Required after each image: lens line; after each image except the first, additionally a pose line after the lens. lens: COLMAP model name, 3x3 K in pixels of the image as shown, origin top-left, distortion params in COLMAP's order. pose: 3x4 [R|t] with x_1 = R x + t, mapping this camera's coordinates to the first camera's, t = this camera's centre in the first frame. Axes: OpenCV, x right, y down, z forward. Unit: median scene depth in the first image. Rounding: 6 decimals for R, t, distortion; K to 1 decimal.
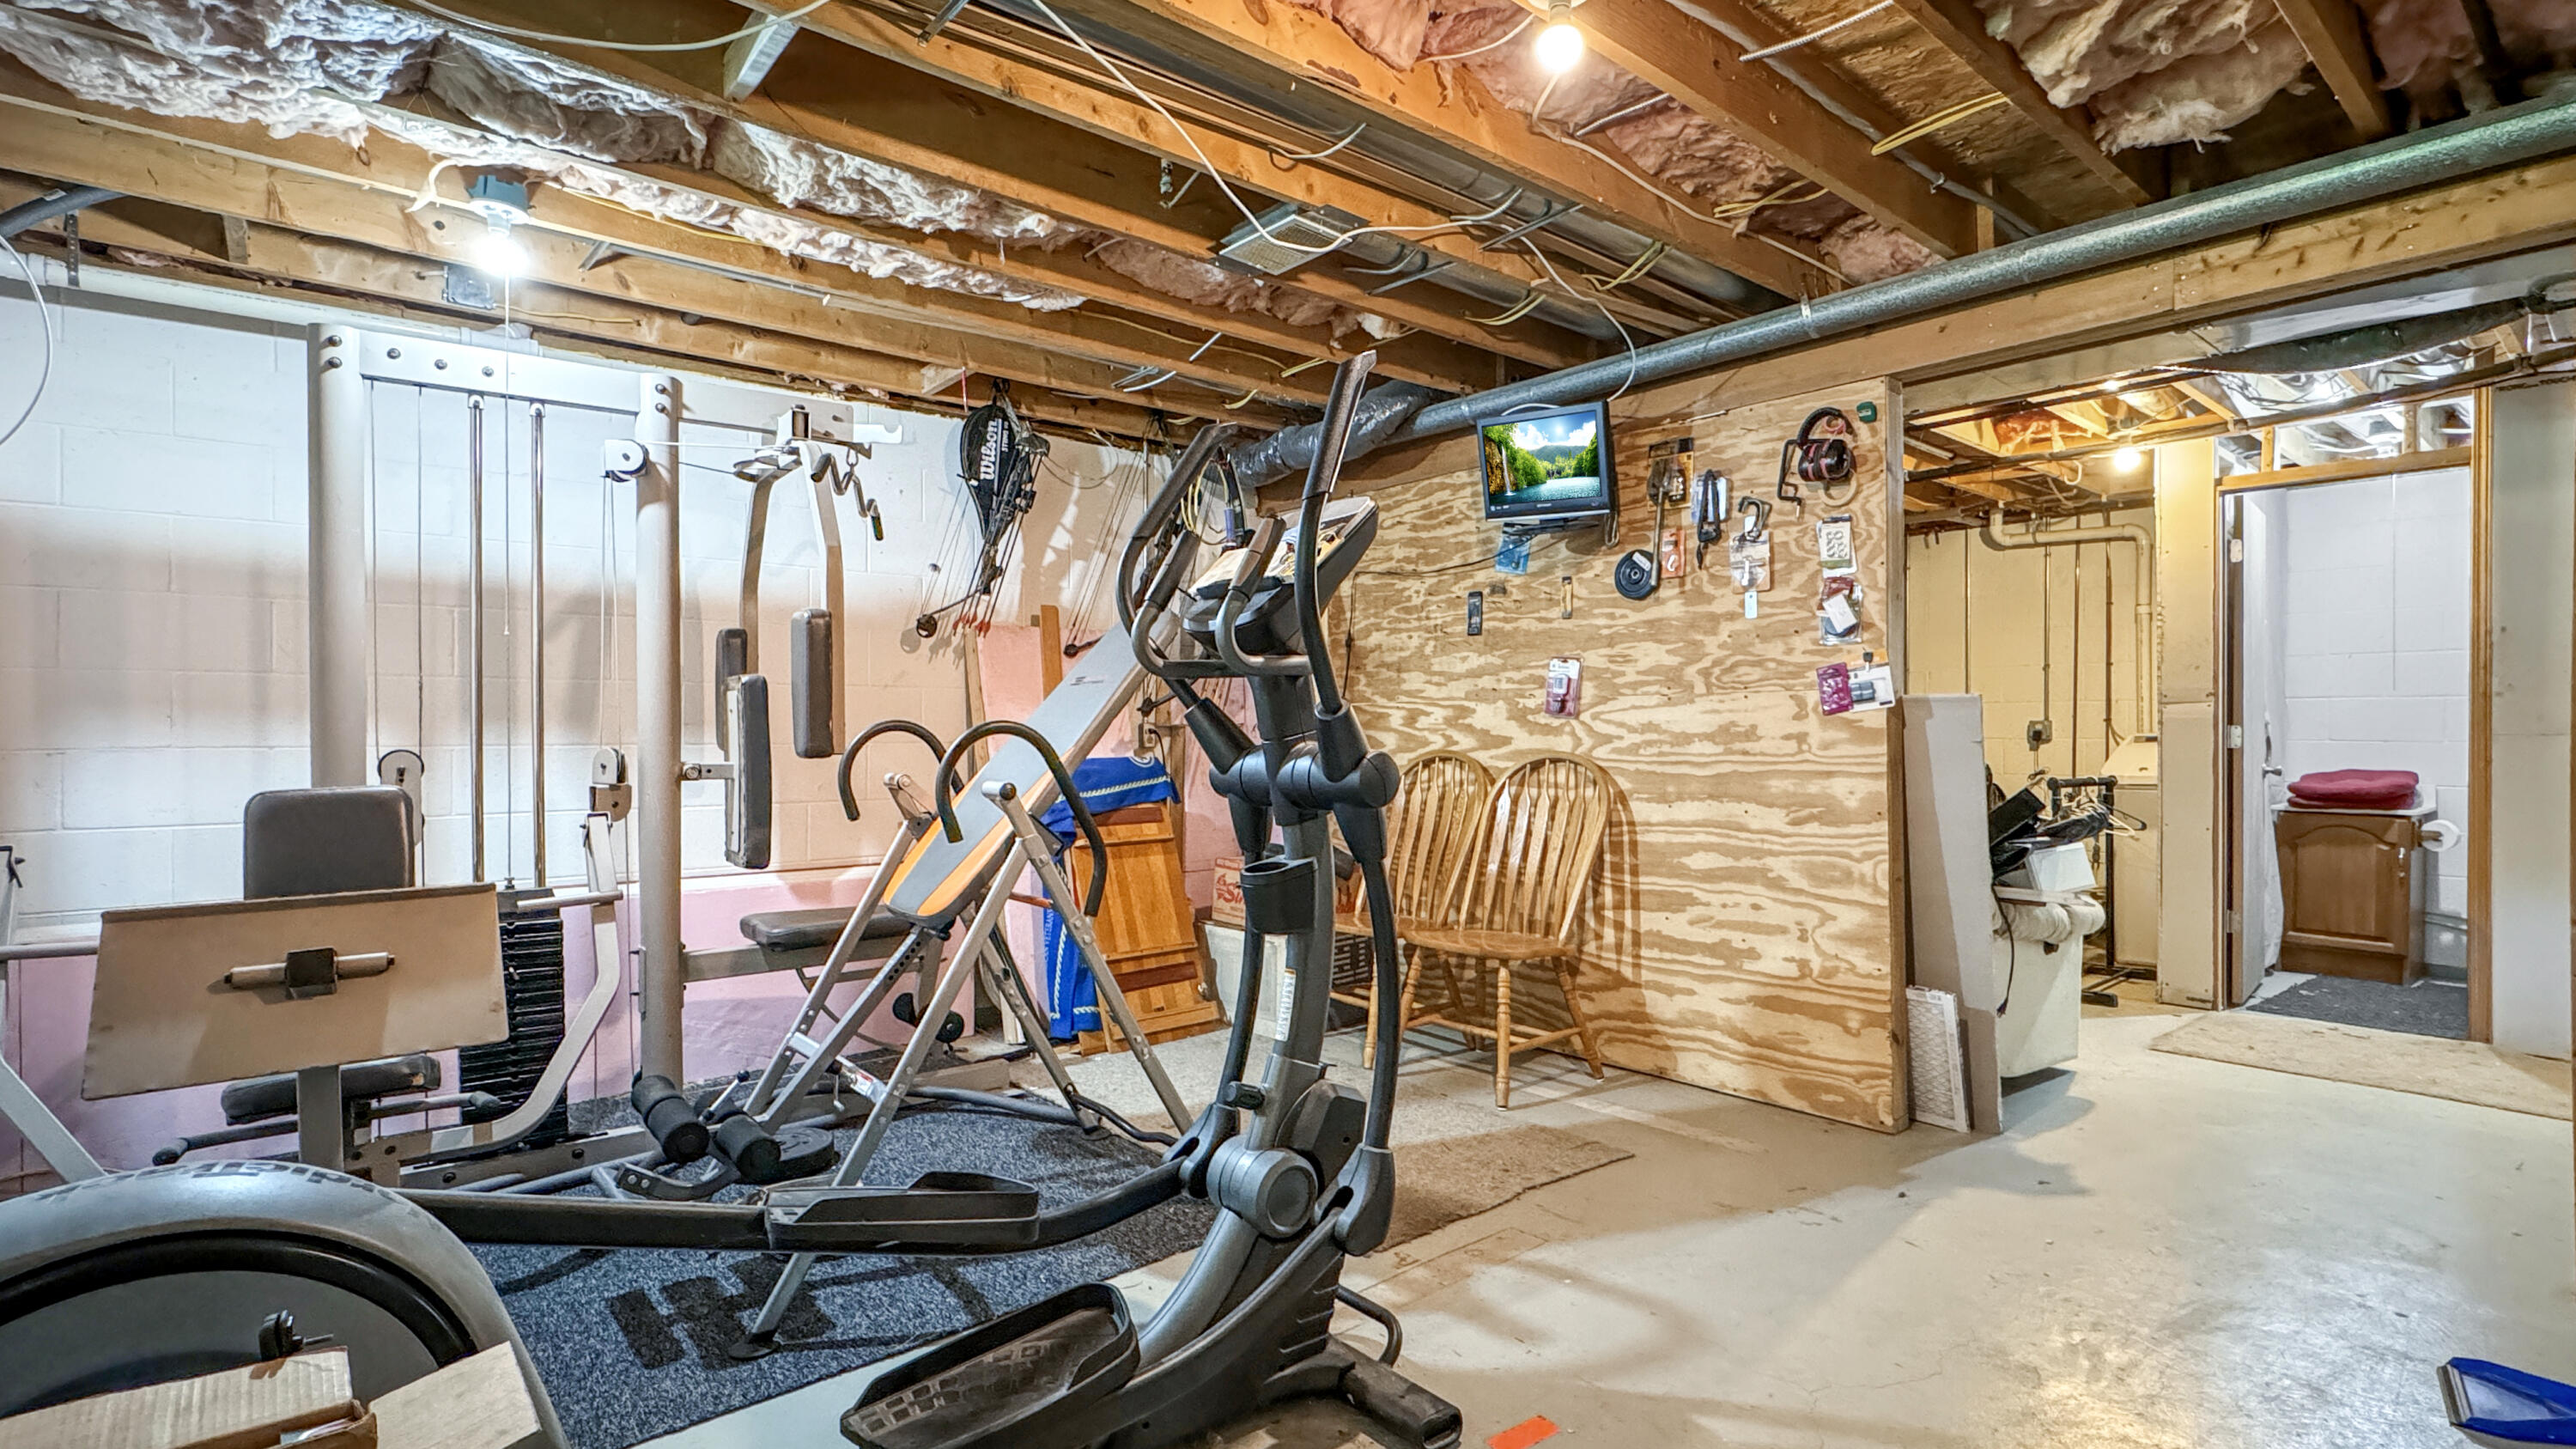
lens RADIAL K [[1192.0, 0, 1297.0], [0, 1192.0, 724.9], [0, 0, 1]] dist [-0.002235, -0.000837]
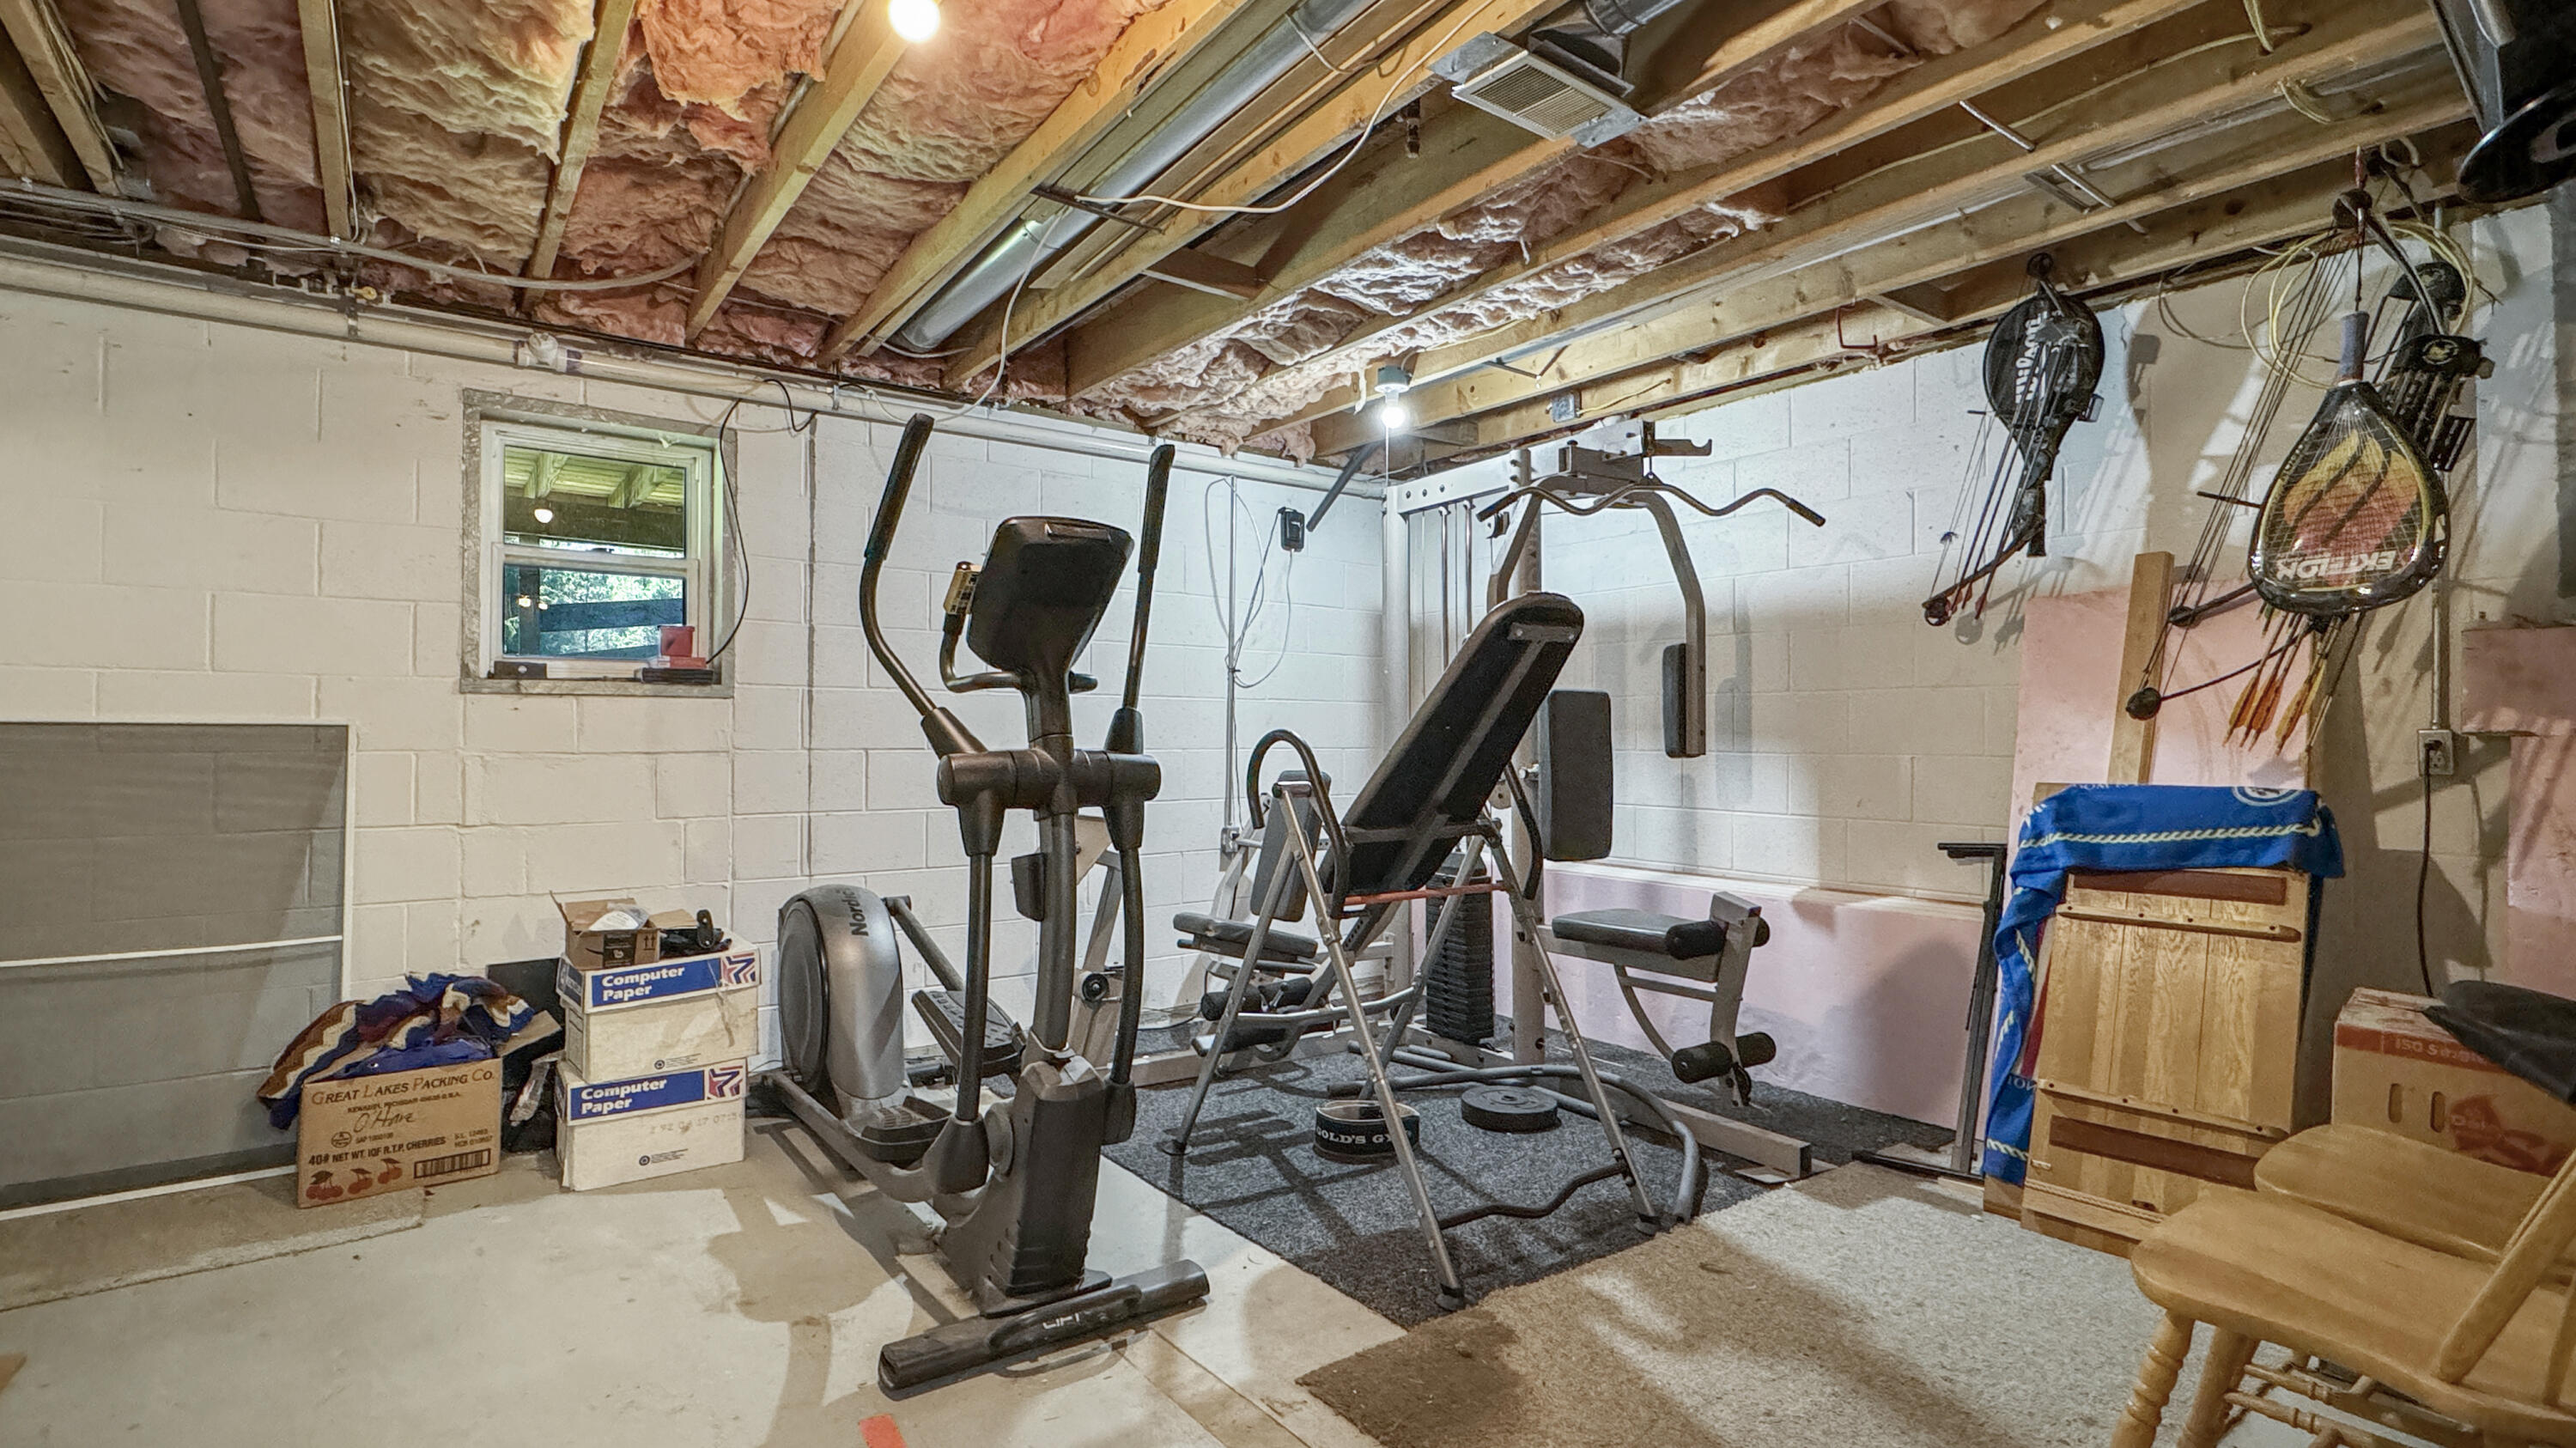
lens RADIAL K [[1191.9, 0, 1297.0], [0, 1191.9, 724.4], [0, 0, 1]] dist [-0.002235, -0.000837]
pose [[-0.056039, -0.012509, -0.998350, 0.467330], [-0.000961, 0.999922, -0.012475, 0.003552], [0.998428, 0.000260, -0.056046, 0.554889]]
